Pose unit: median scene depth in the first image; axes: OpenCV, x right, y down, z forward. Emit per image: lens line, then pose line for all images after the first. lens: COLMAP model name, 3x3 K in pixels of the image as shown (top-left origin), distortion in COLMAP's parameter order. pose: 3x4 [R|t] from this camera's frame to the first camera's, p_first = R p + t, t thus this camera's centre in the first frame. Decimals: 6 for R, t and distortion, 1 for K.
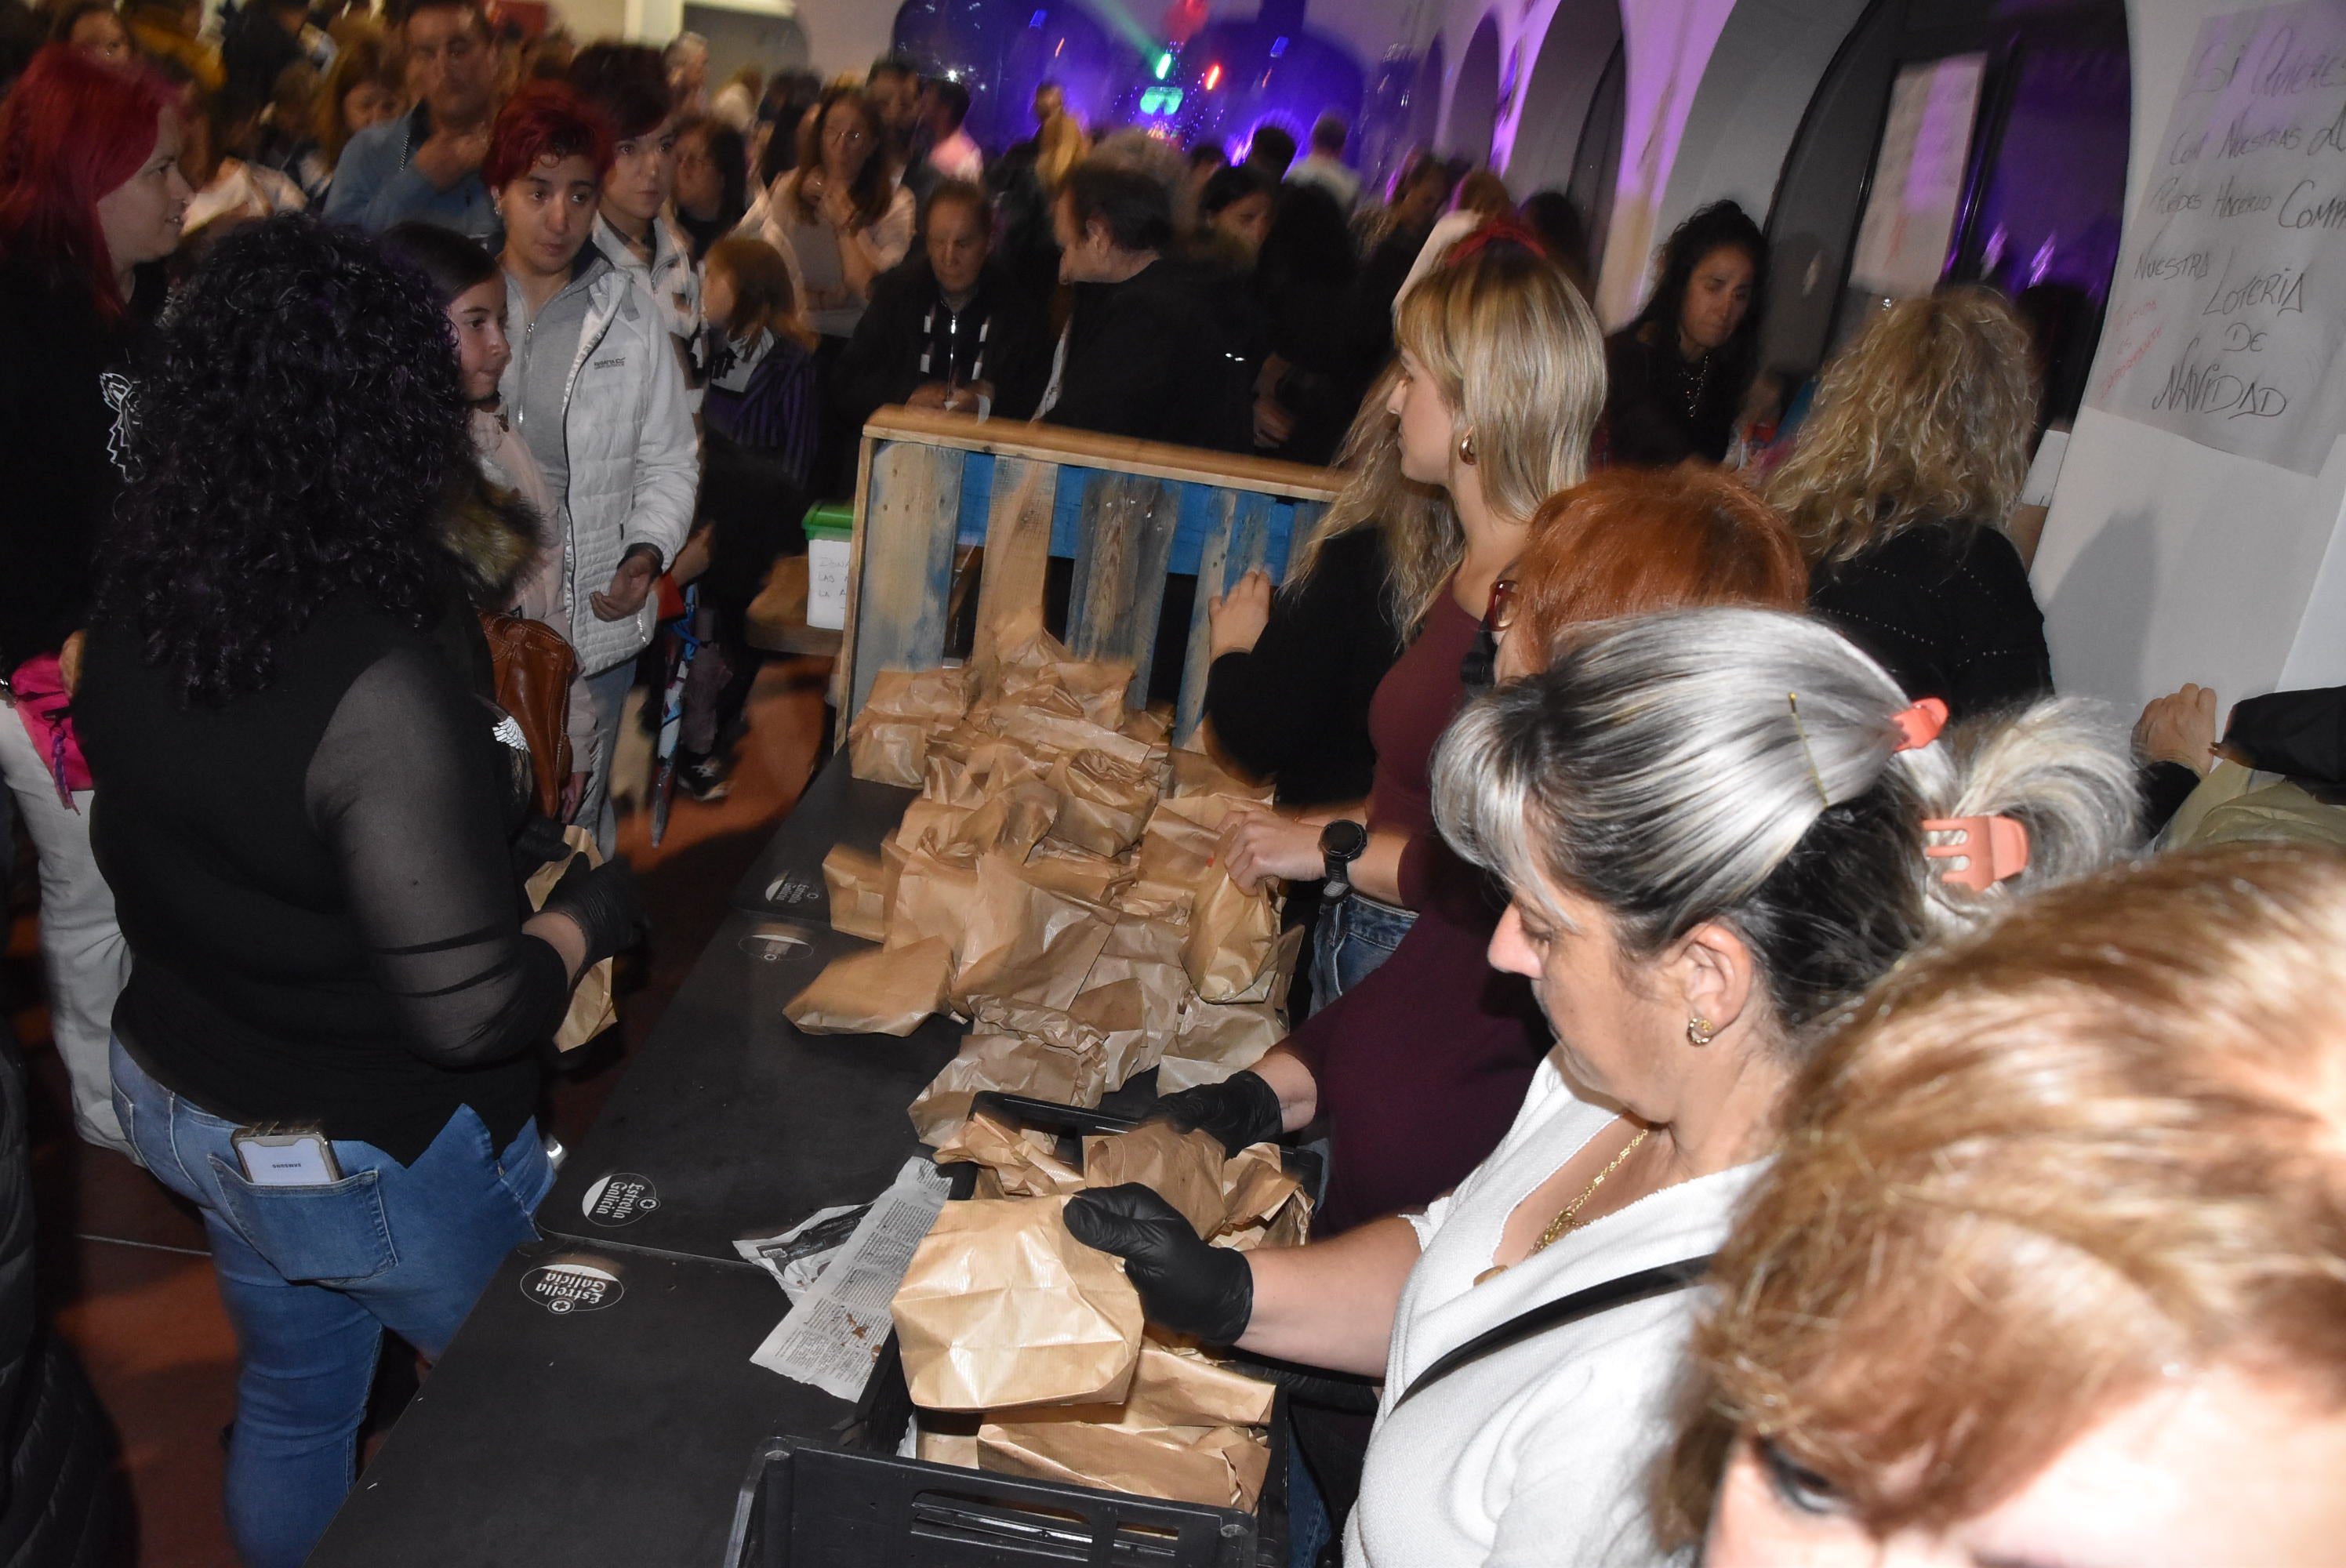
lens RADIAL K [[1817.6, 0, 1169.6], [0, 1817.6, 924.6], [0, 0, 1]] dist [-0.151085, 0.097950]
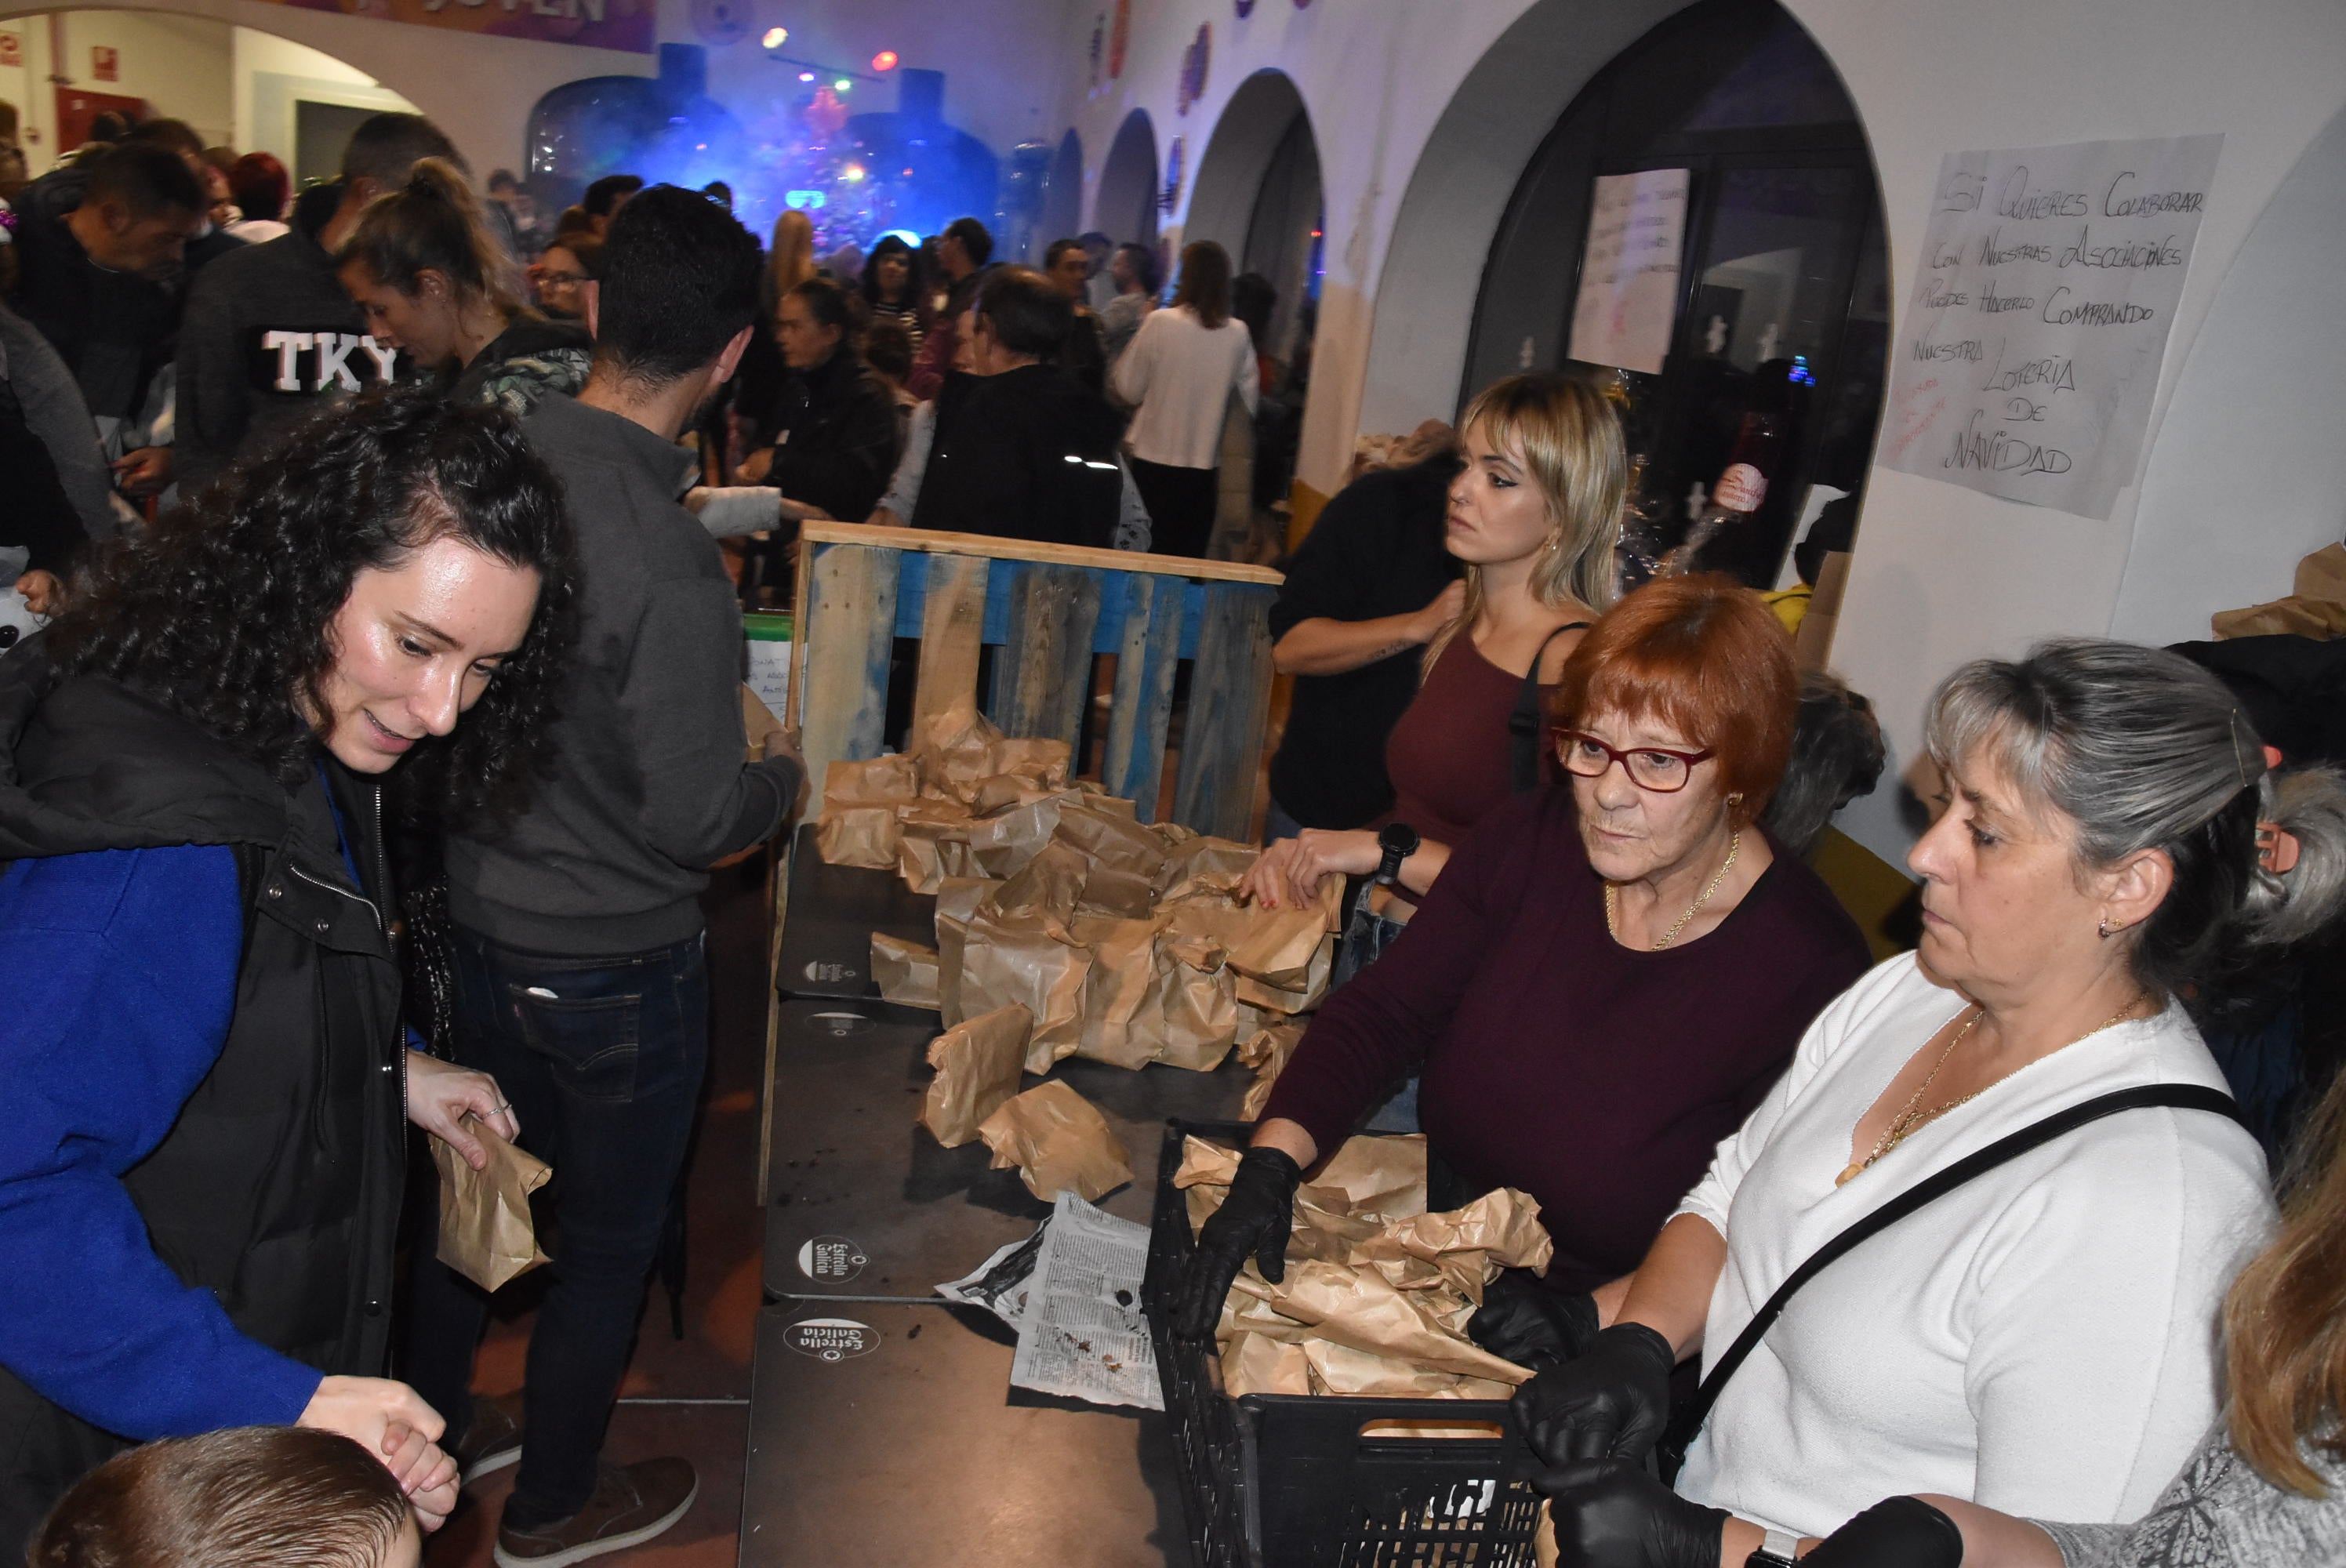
lens RADIAL K [[1805.1, 0, 1156.9], [0, 1805.1, 873.7], [0, 0, 1]] dist [-0.157631, 0.109475]
pose [[0.978856, -0.078468, 0.188899, -0.179091], [0.090563, 0.994300, -0.056258, 0.000857], [-0.183408, 0.072176, 0.980384, -0.055659]]
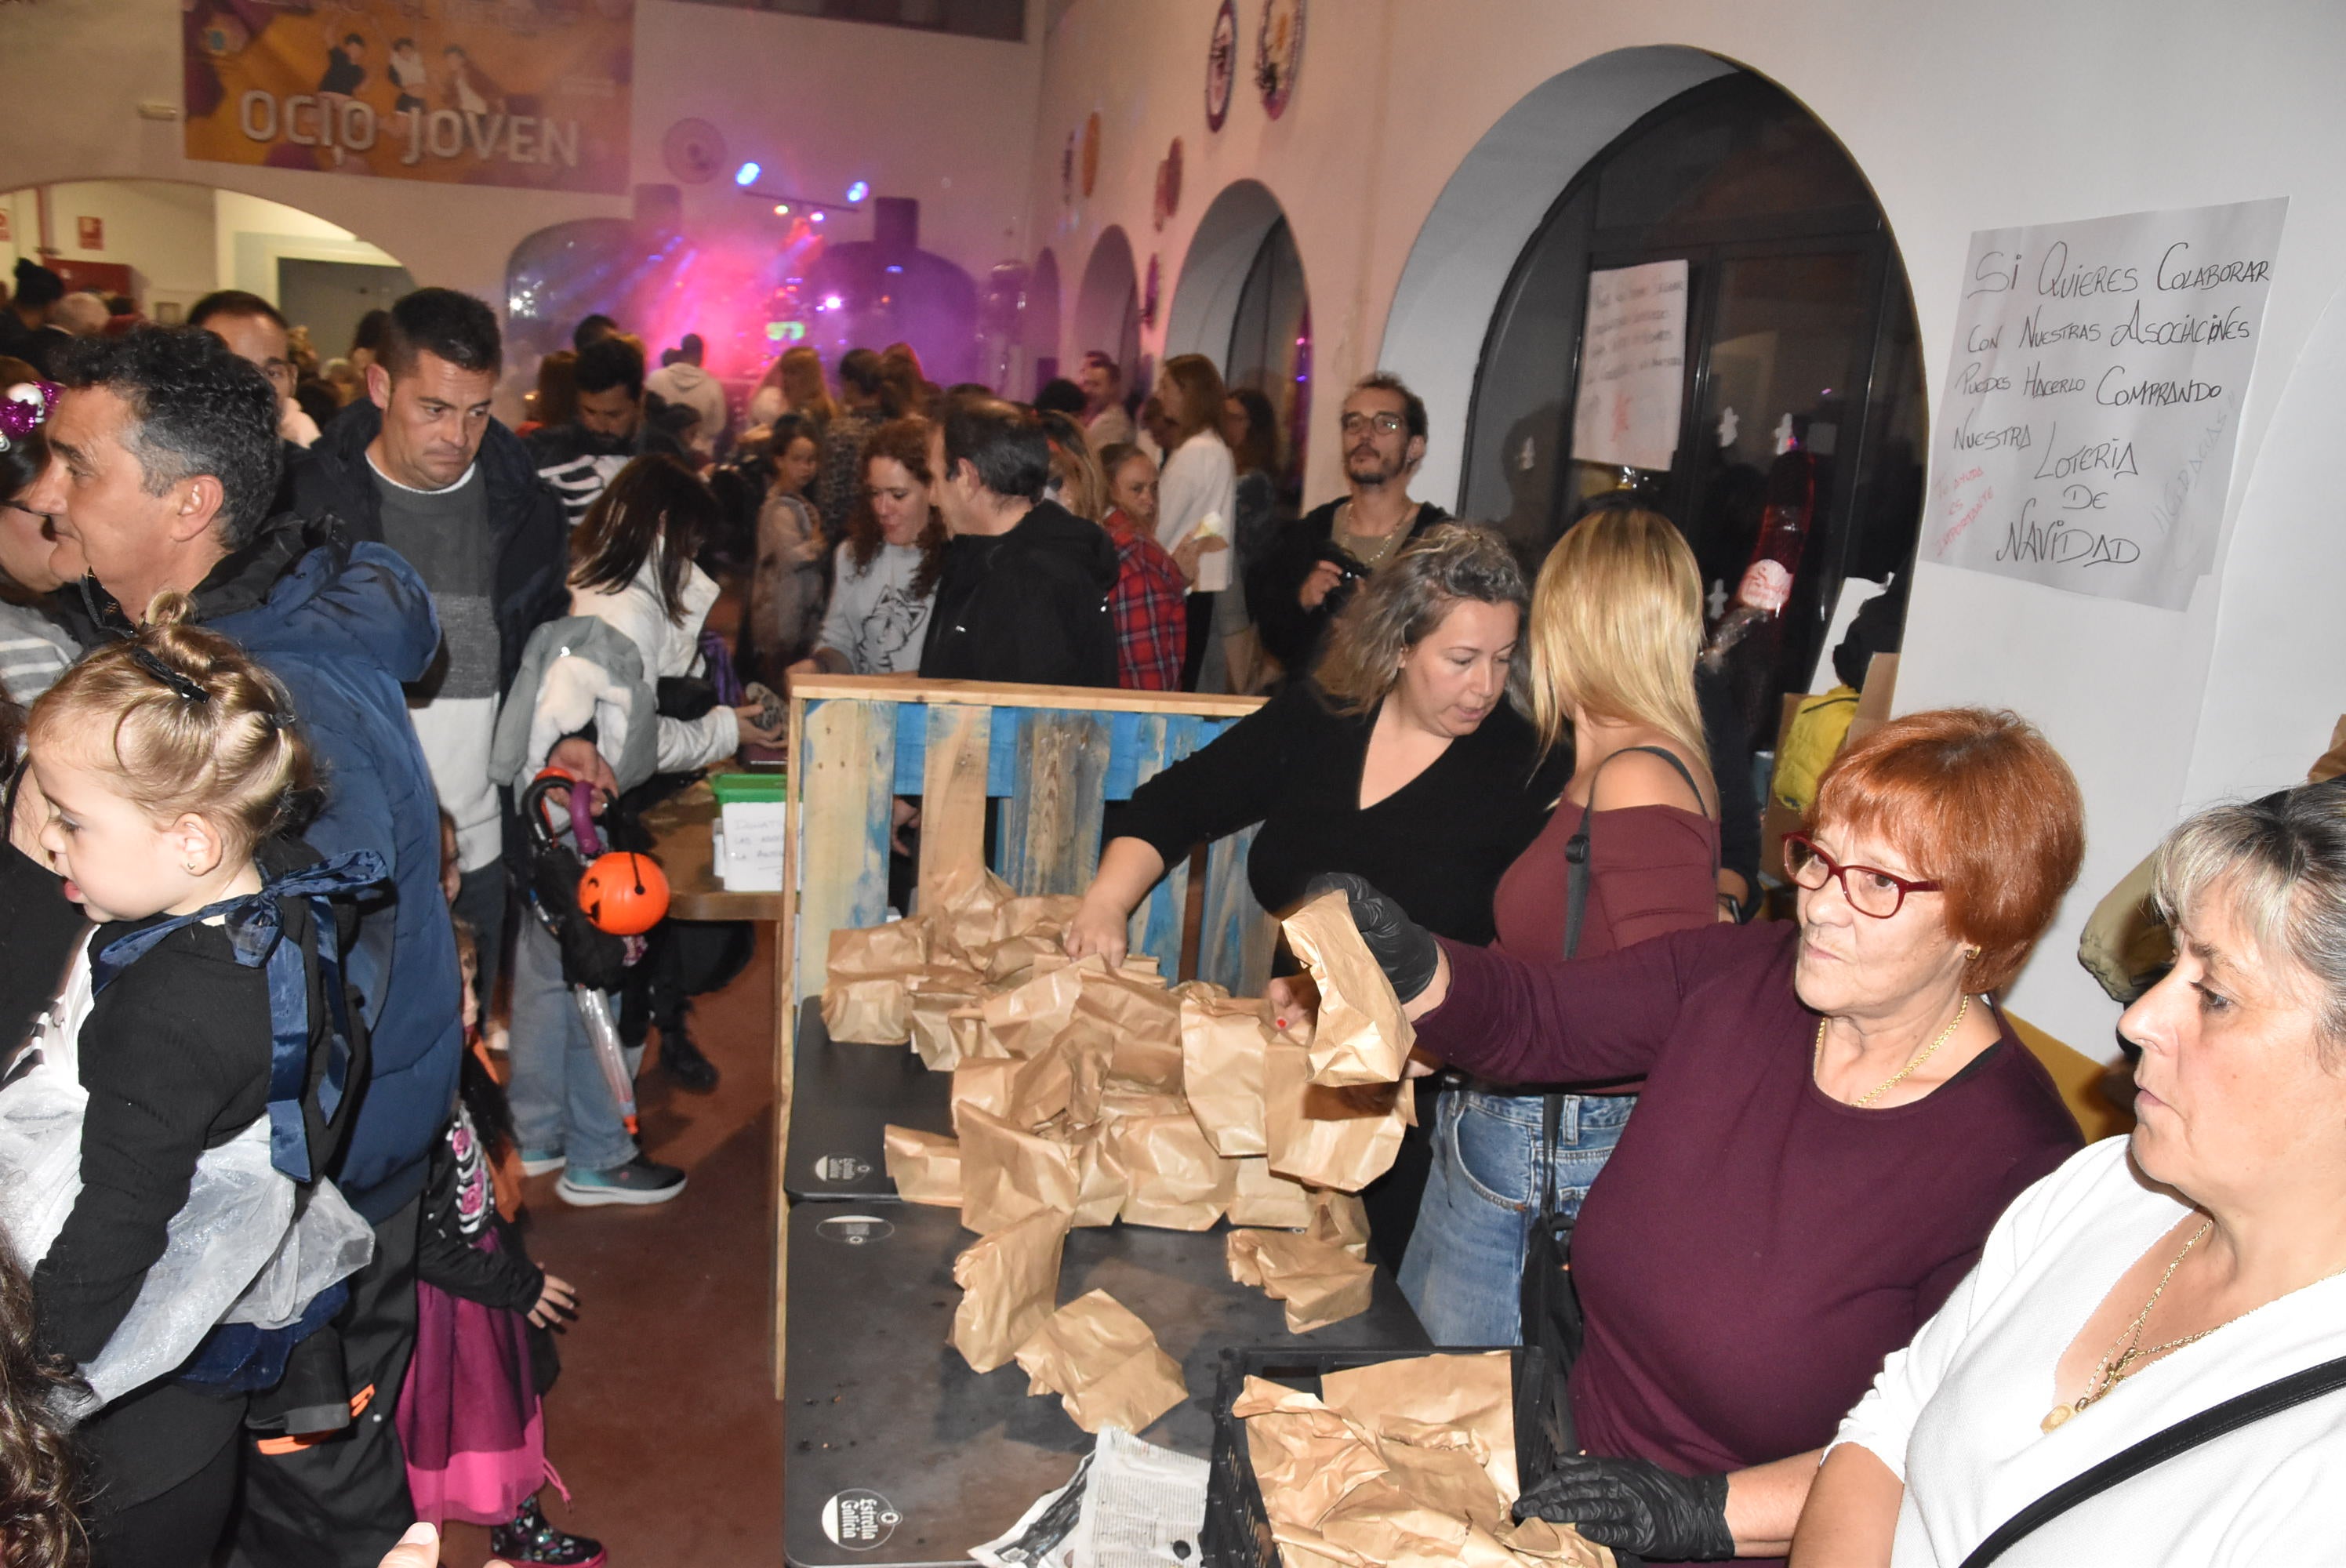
lens RADIAL K [[1809.5, 0, 1169.8], [0, 1809.5, 904.8], [0, 0, 1]] dist [-0.162495, 0.111008]
pose [[0.973300, -0.119019, 0.196270, -0.174327], [0.140372, 0.985168, -0.098693, -0.031566], [-0.181613, 0.123609, 0.975570, 0.006083]]
